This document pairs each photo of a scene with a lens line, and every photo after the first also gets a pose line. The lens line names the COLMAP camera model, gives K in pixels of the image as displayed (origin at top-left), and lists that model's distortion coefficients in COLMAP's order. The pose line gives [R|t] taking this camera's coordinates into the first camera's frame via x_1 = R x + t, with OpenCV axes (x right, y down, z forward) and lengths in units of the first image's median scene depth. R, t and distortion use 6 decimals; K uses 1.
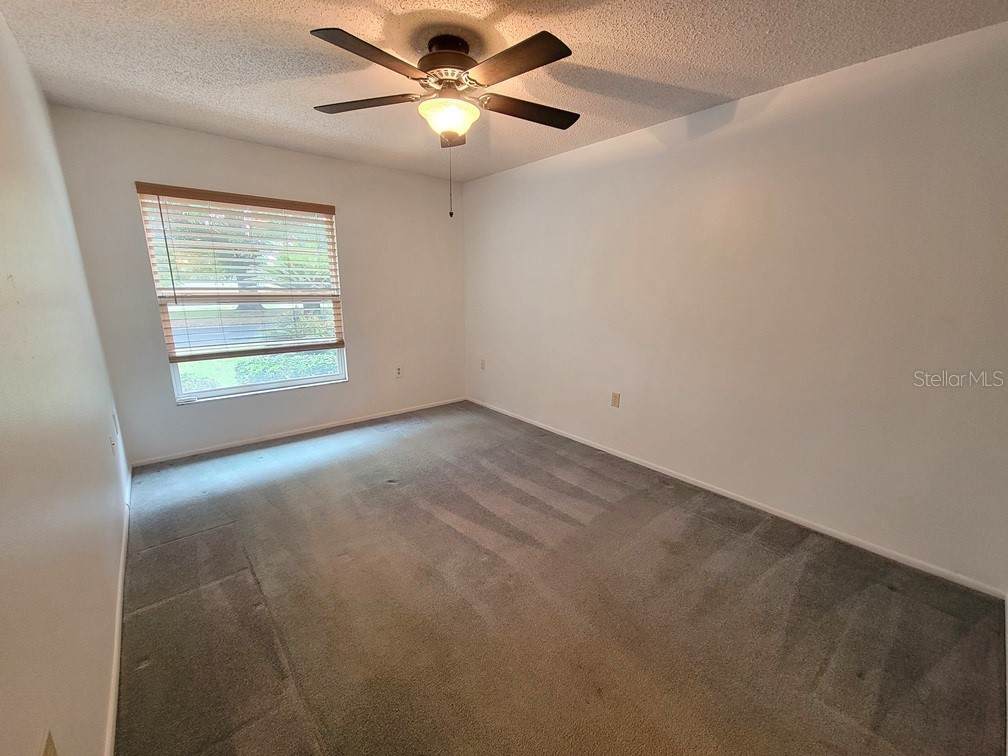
lens RADIAL K [[410.1, 0, 500.7], [0, 410.1, 383.0], [0, 0, 1]] dist [0.001288, -0.000010]
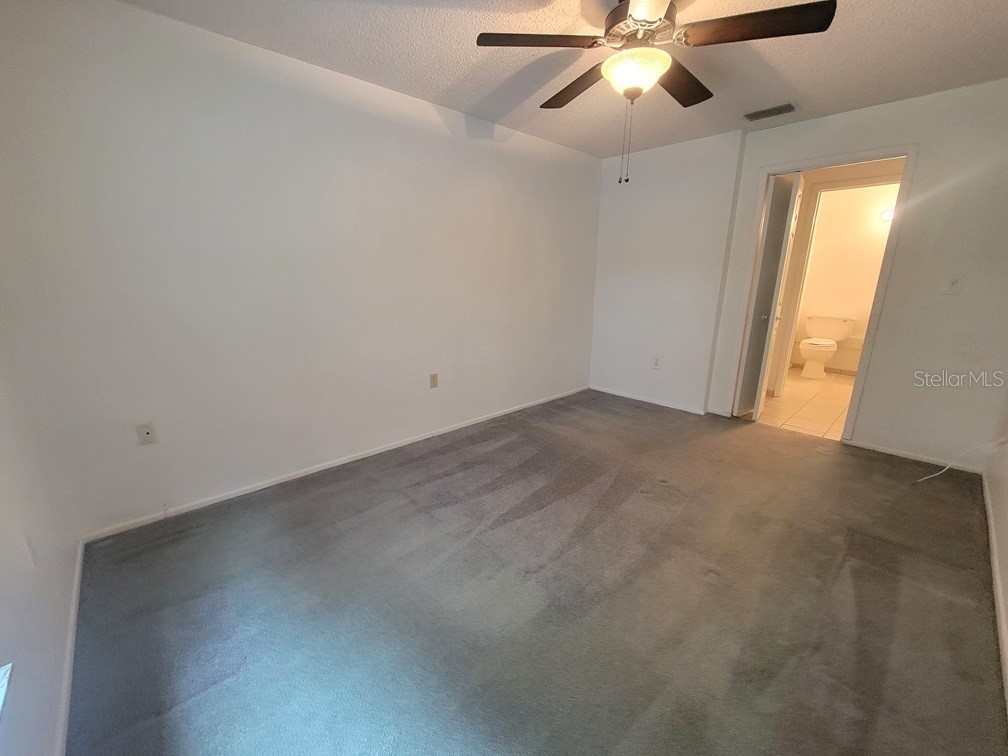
lens RADIAL K [[410.1, 0, 500.7], [0, 410.1, 383.0], [0, 0, 1]] dist [0.001288, -0.000010]
pose [[-0.080873, -0.262684, 0.961487, -0.684582], [0.216086, 0.937084, 0.274192, -0.189509], [-0.973019, 0.229938, -0.019023, 0.875314]]
